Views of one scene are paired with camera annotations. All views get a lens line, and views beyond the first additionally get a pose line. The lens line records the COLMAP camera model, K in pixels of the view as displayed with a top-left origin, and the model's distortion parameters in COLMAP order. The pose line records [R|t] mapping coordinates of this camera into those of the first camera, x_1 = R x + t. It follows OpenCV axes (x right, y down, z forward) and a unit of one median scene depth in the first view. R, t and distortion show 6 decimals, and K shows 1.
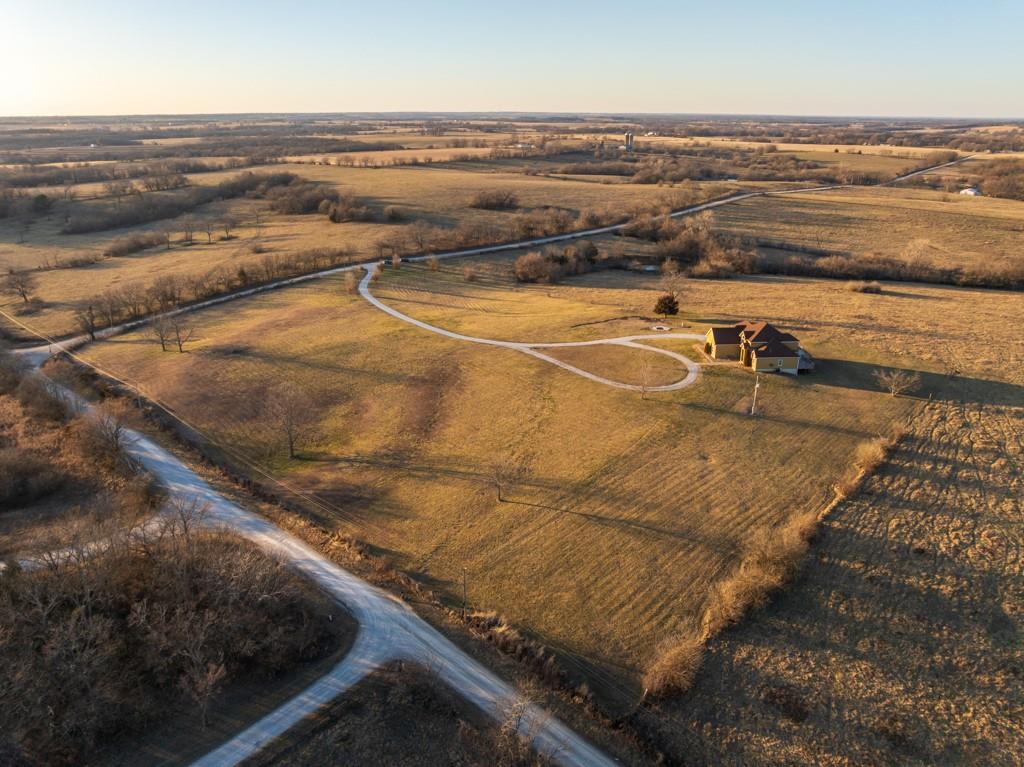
lens RADIAL K [[714.7, 0, 512.0], [0, 714.7, 383.5], [0, 0, 1]] dist [-0.030862, -0.001403]
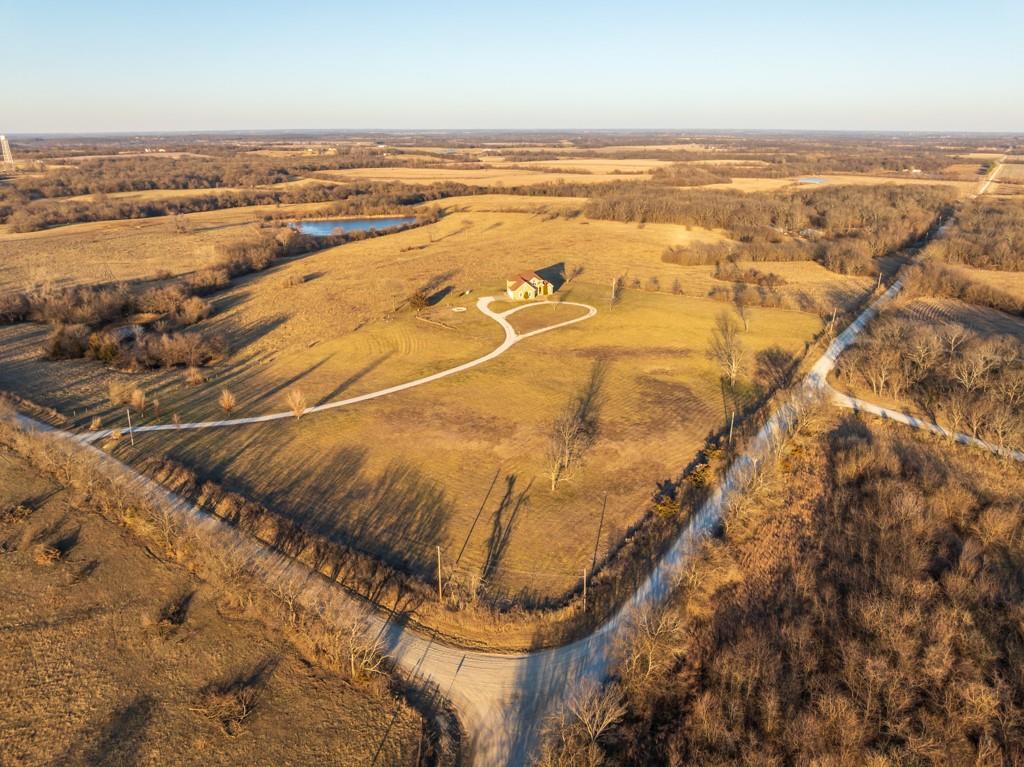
lens RADIAL K [[720.4, 0, 512.0], [0, 720.4, 383.5], [0, 0, 1]] dist [-0.044063, 0.010413]
pose [[-0.144406, -0.335319, 0.930971, -1.737111], [0.354240, 0.860960, 0.365050, -0.649226], [-0.923938, 0.382502, -0.005544, 1.518790]]
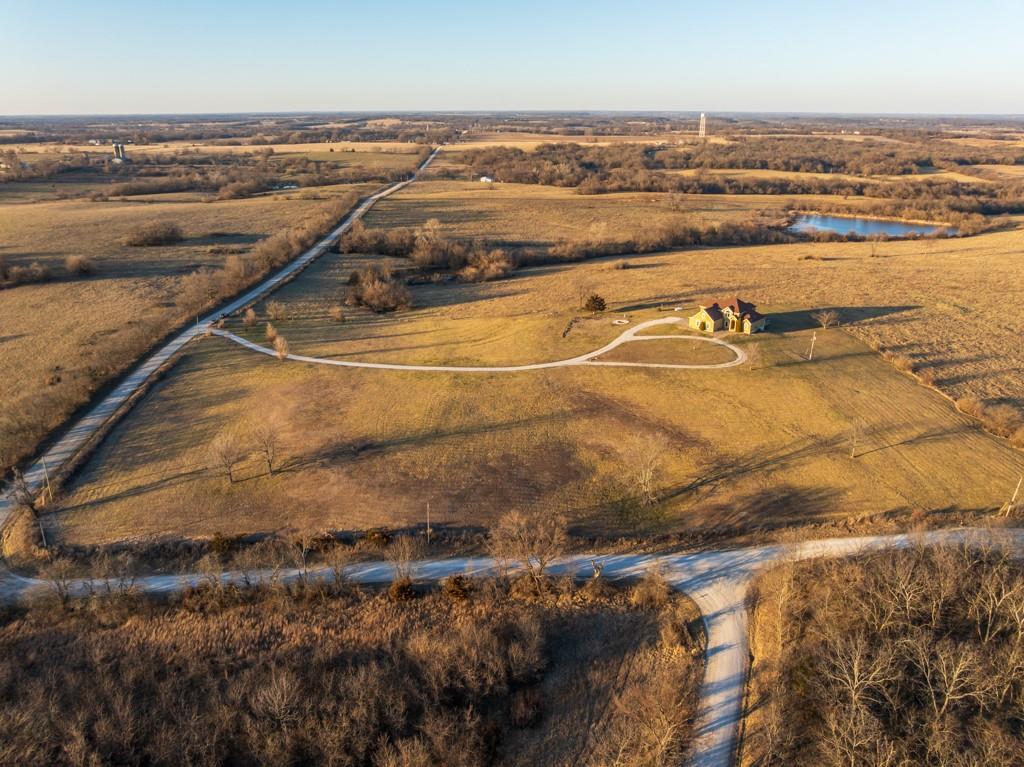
lens RADIAL K [[720.4, 0, 512.0], [0, 720.4, 383.5], [0, 0, 1]] dist [-0.044063, 0.010413]
pose [[0.717130, -0.251860, 0.649839, -1.121423], [0.250854, 0.963205, 0.096482, -0.217609], [-0.650228, 0.093825, 0.753923, 0.368541]]
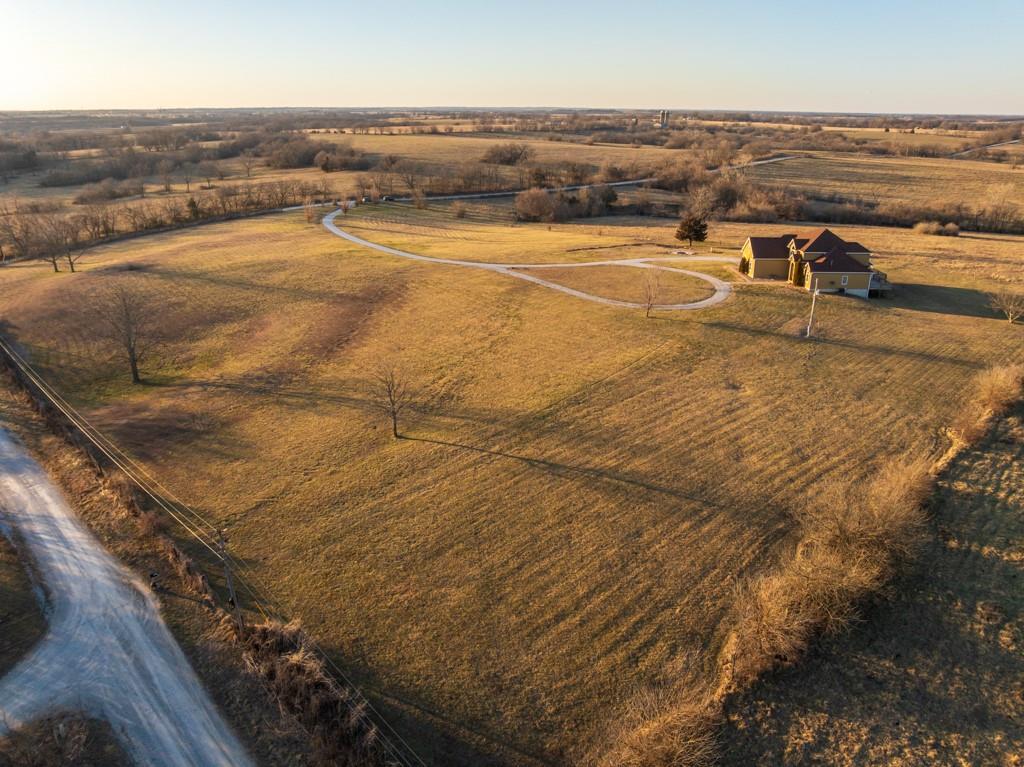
lens RADIAL K [[720.4, 0, 512.0], [0, 720.4, 383.5], [0, 0, 1]] dist [-0.044063, 0.010413]
pose [[0.998815, 0.021015, -0.043898, 0.096445], [-0.020765, 0.999766, 0.006133, 0.099218], [0.044016, -0.005214, 0.999017, 0.340160]]
